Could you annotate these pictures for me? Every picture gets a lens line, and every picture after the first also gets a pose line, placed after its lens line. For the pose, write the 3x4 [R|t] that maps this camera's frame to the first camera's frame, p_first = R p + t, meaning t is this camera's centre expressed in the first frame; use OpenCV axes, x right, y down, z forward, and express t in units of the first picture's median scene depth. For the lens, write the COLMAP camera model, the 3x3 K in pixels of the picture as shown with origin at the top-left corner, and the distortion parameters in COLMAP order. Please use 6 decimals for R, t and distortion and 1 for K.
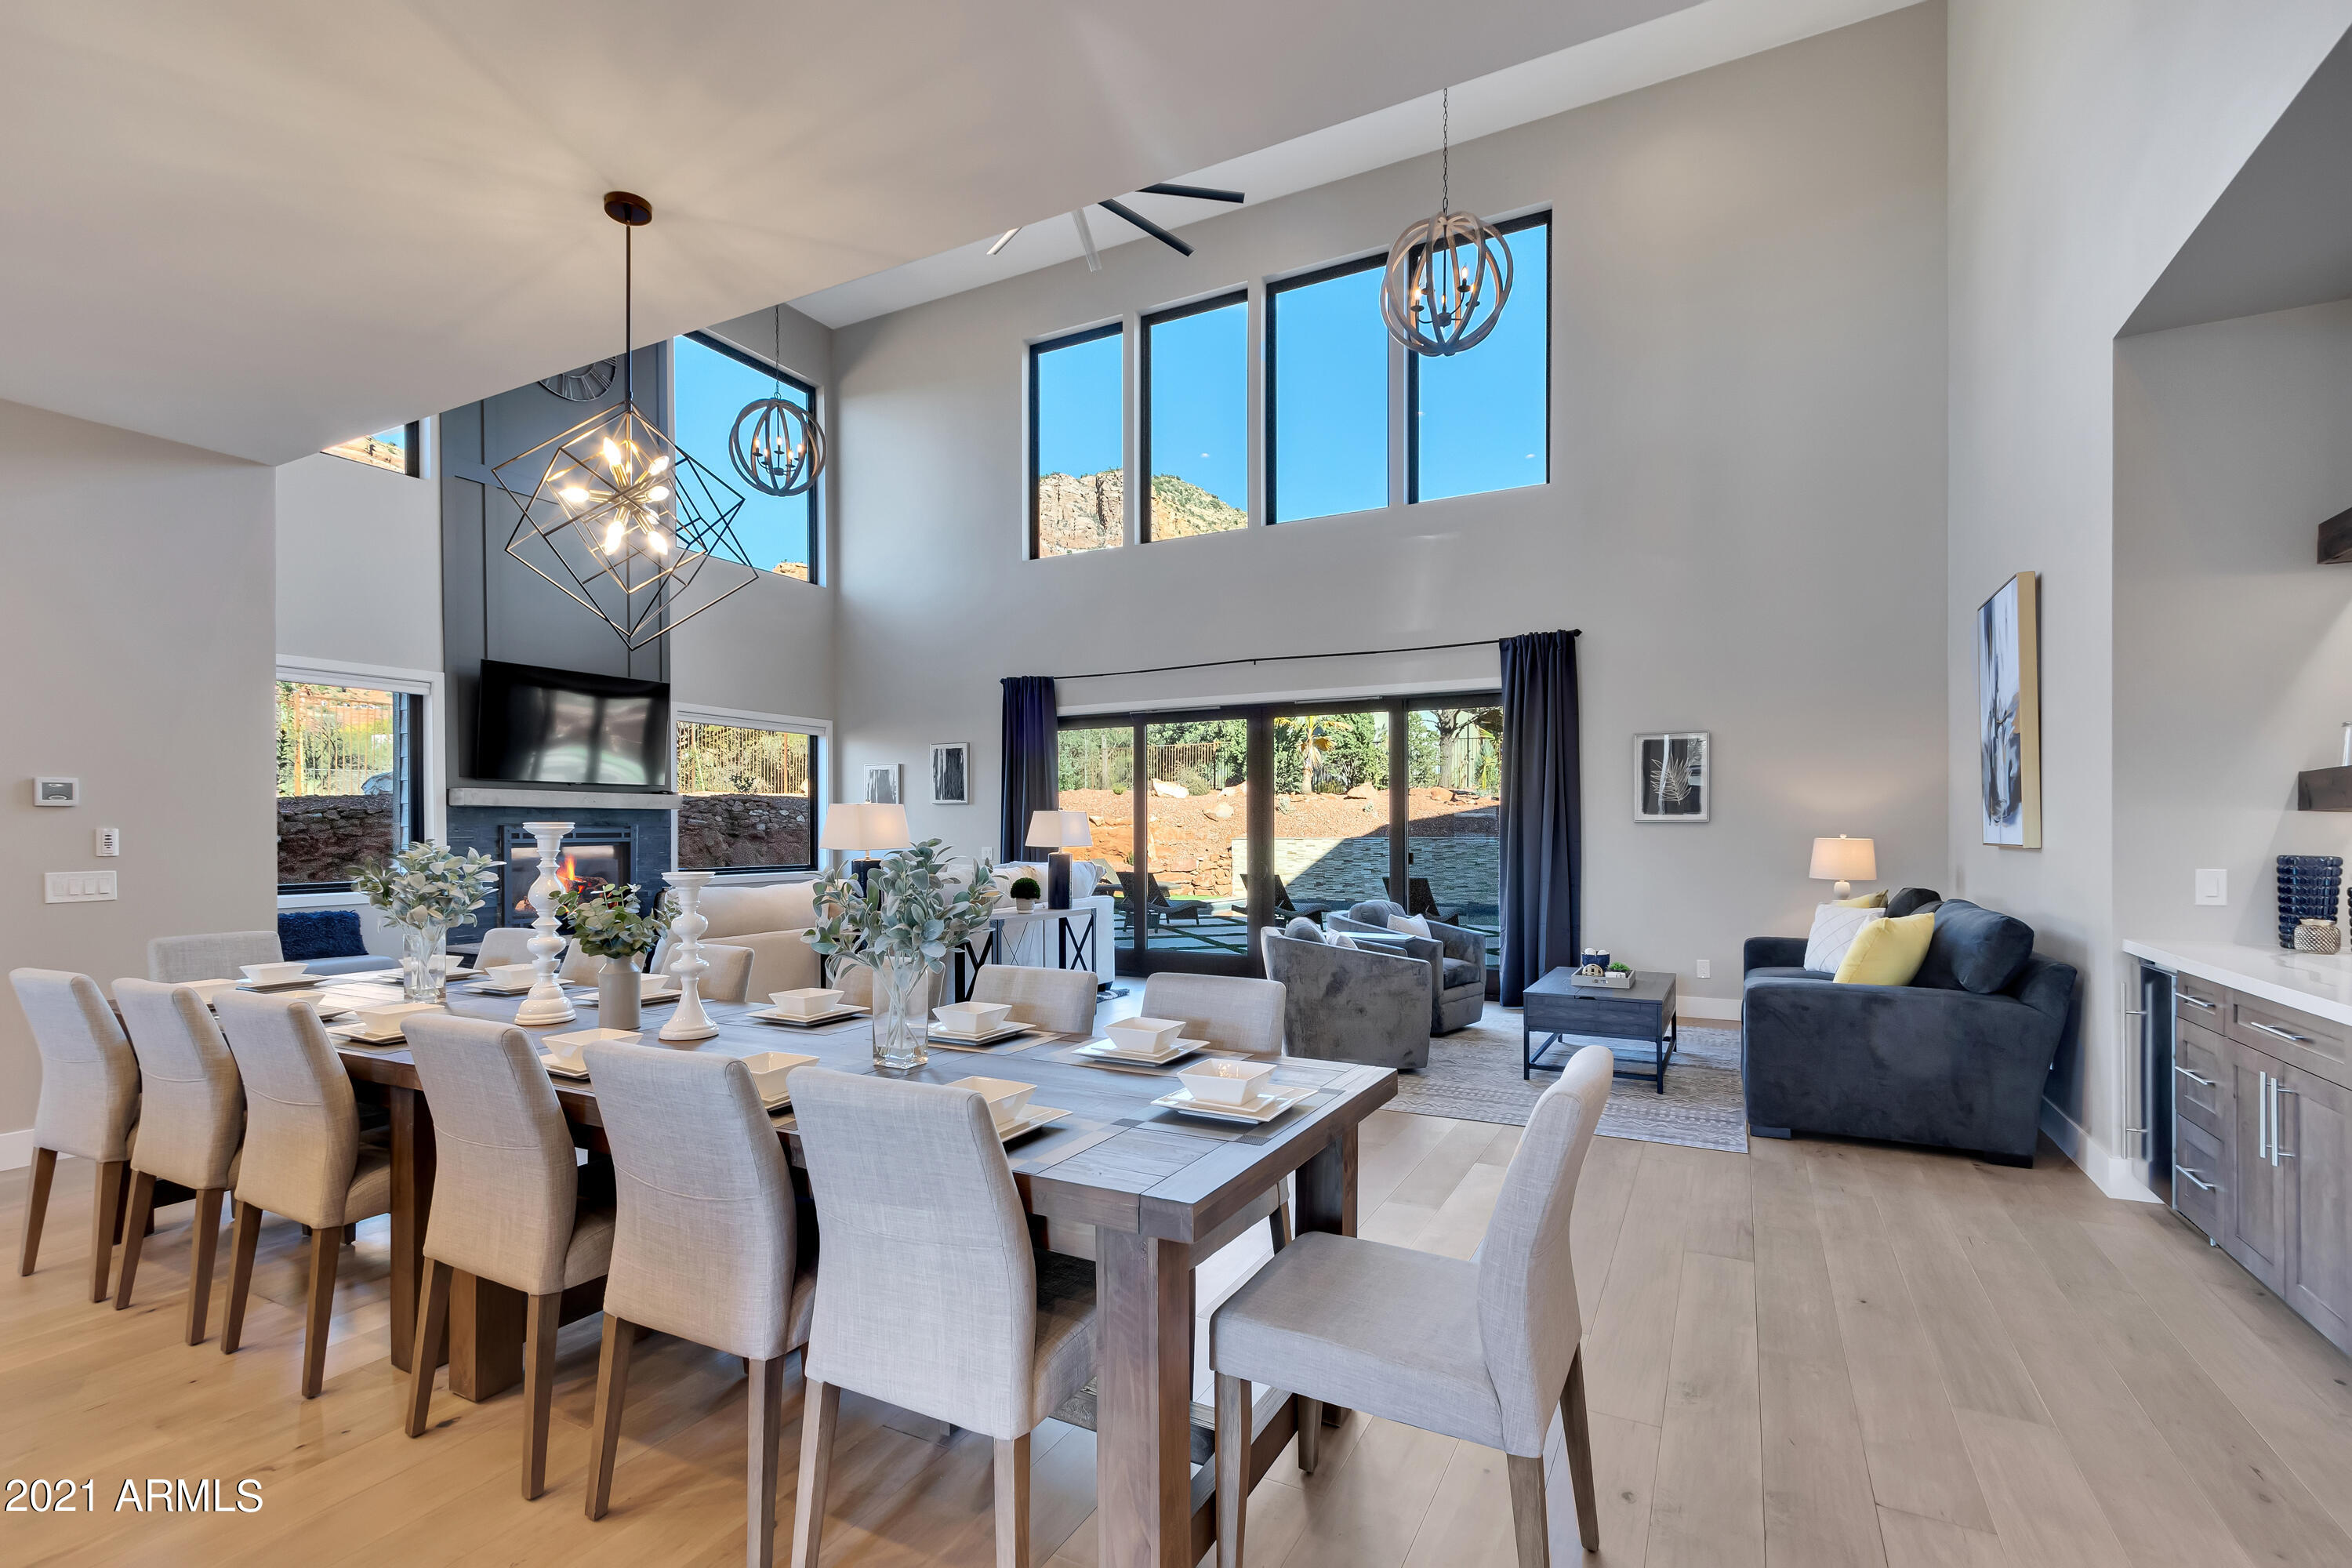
lens RADIAL K [[1093.5, 0, 1163.5], [0, 1093.5, 830.5], [0, 0, 1]] dist [0.013250, -0.000985]
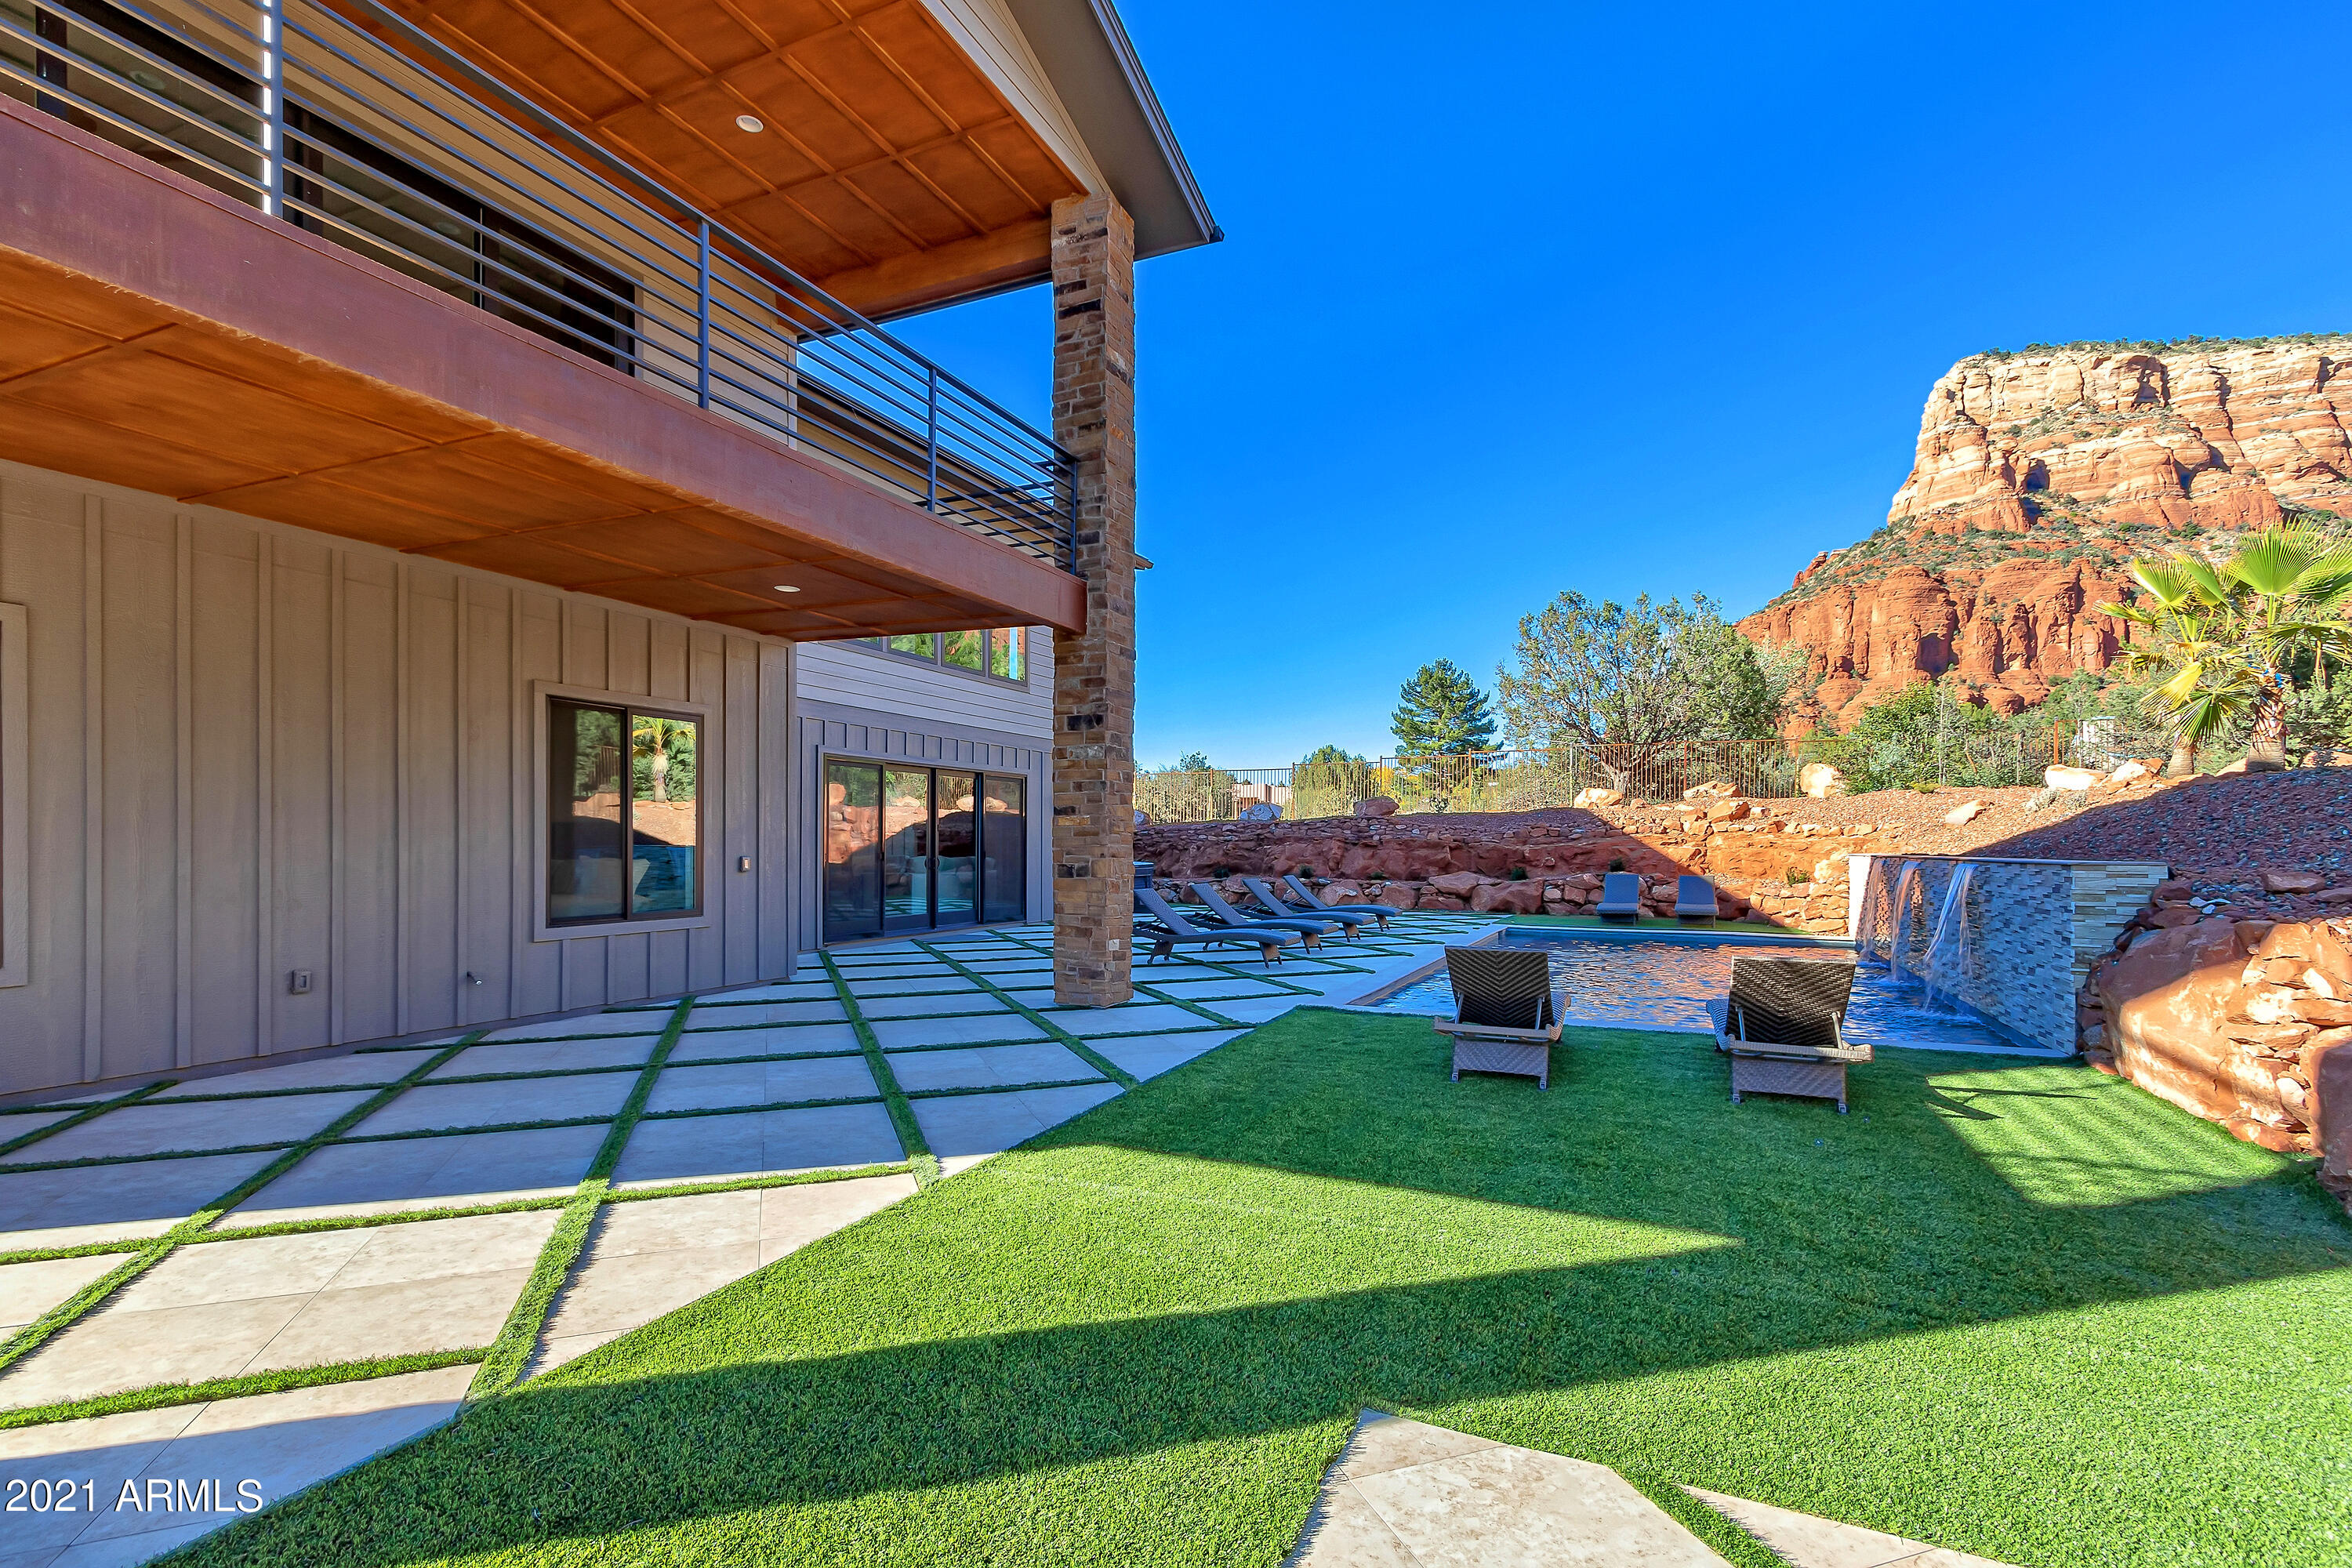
lens RADIAL K [[1103.0, 0, 1167.6], [0, 1103.0, 848.8], [0, 0, 1]] dist [0.006916, -0.000322]
pose [[0.063956, 0.009859, -0.997904, 2.002657], [-0.004098, 0.999945, 0.009616, -0.004255], [0.997944, 0.003475, 0.063993, 1.388552]]
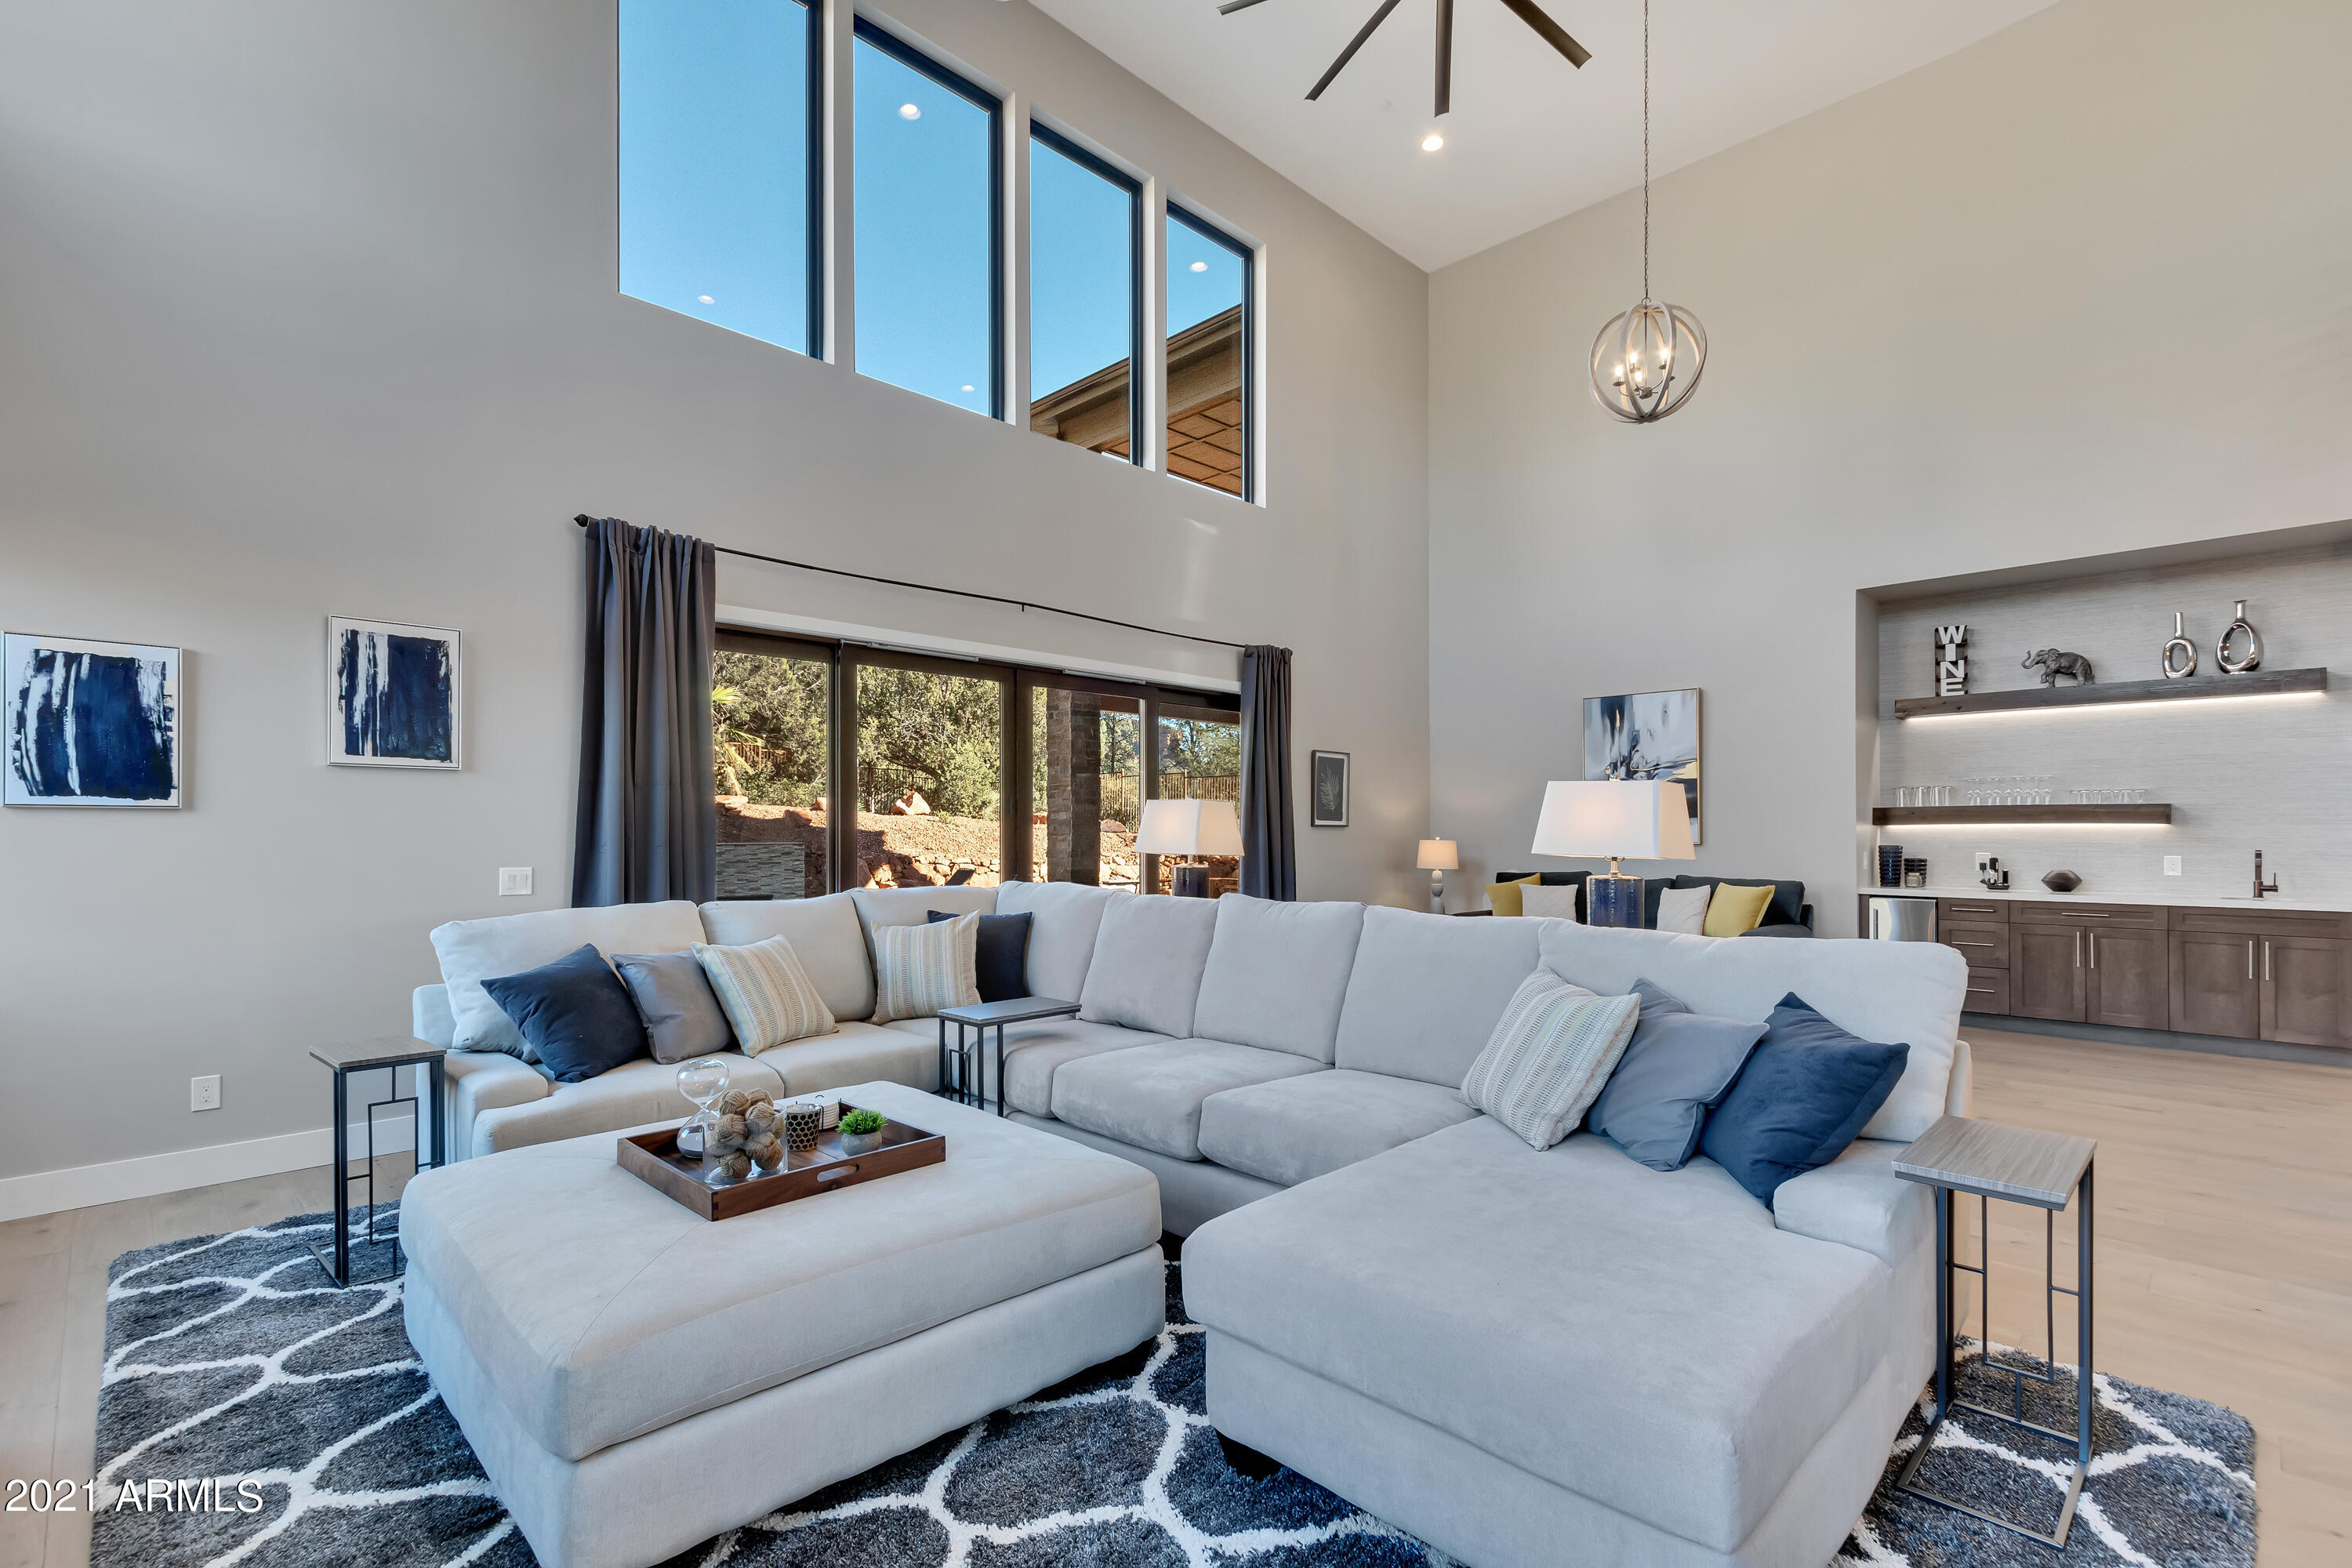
lens RADIAL K [[1058.3, 0, 1164.0], [0, 1058.3, 835.8], [0, 0, 1]] dist [0.004535, 0.000193]
pose [[0.304766, 0.001965, 0.952425, -0.642028], [0.000868, 0.999997, -0.002341, 0.004172], [-0.952427, 0.001540, 0.304763, 0.769493]]
